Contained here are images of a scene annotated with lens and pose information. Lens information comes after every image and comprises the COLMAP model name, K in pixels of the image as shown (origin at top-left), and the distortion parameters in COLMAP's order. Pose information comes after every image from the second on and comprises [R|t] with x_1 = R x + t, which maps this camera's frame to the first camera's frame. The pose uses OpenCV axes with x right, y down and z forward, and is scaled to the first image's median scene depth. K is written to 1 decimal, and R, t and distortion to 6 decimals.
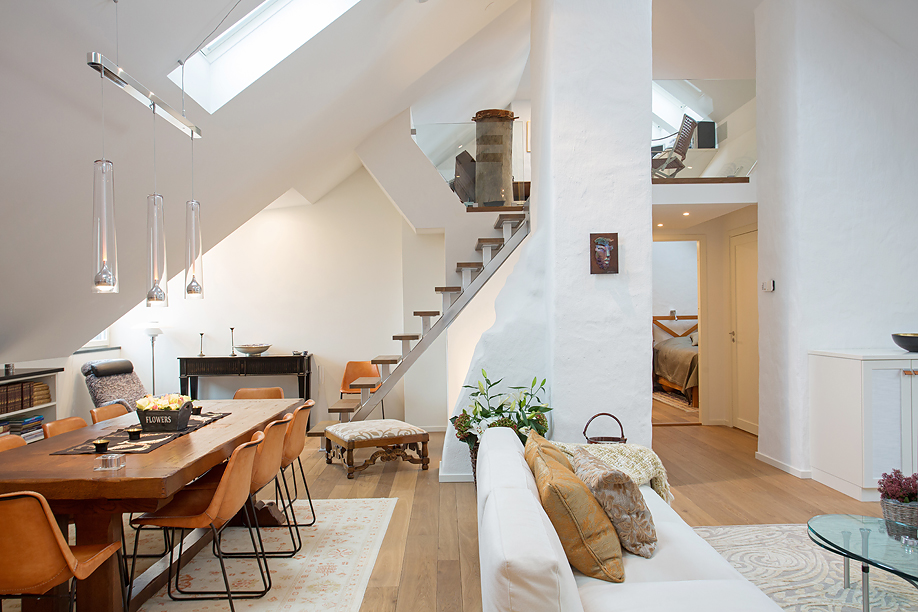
lens RADIAL K [[705.6, 0, 460.8], [0, 705.6, 310.3], [0, 0, 1]] dist [-0.006292, 0.001551]
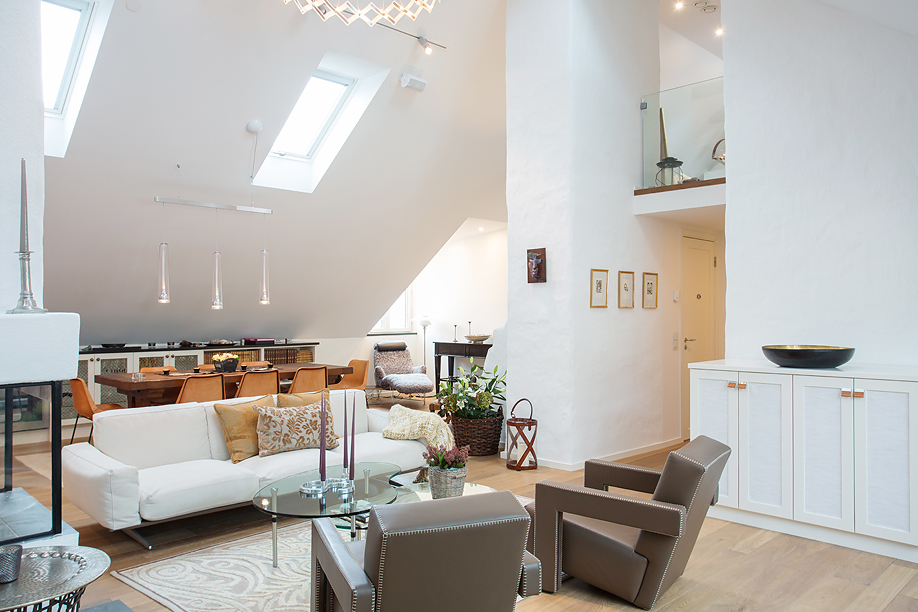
lens RADIAL K [[706.5, 0, 458.2], [0, 706.5, 305.9], [0, 0, 1]] dist [0.009431, 0.018587]
pose [[0.689067, 0.007556, -0.724658, 0.947212], [-0.006867, 0.999969, 0.003898, -0.015803], [0.724665, 0.002291, 0.689097, 0.078419]]
